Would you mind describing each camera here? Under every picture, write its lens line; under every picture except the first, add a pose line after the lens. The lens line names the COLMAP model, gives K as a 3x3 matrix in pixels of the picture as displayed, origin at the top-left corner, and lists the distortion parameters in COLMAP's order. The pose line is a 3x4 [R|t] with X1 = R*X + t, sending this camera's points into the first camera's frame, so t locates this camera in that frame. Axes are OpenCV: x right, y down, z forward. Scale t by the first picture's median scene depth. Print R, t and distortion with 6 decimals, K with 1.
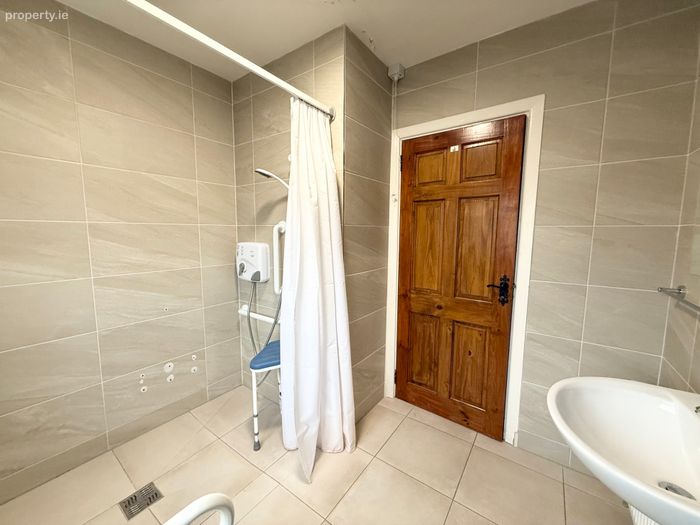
lens RADIAL K [[280.4, 0, 351.8], [0, 280.4, 258.5], [0, 0, 1]] dist [0.001268, -0.000106]
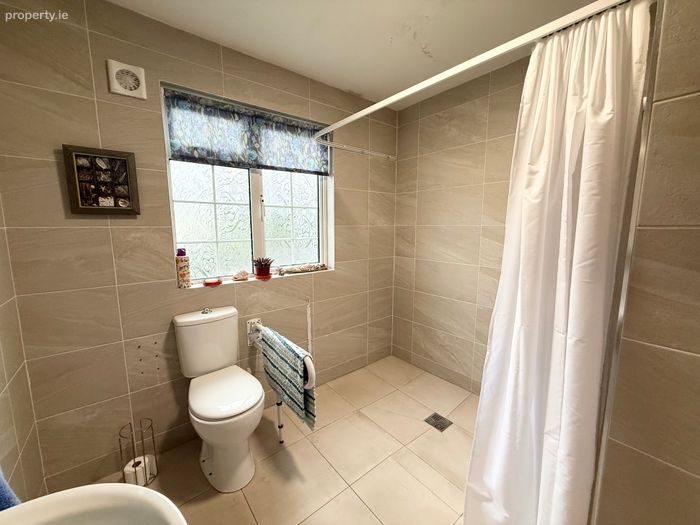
lens RADIAL K [[280.4, 0, 352.2], [0, 280.4, 264.4], [0, 0, 1]] dist [0.001268, -0.000106]
pose [[-0.257445, 0.124611, -0.958224, 0.612891], [-0.099817, 0.982916, 0.154639, -0.097719], [0.961124, 0.135458, -0.240609, 0.804262]]
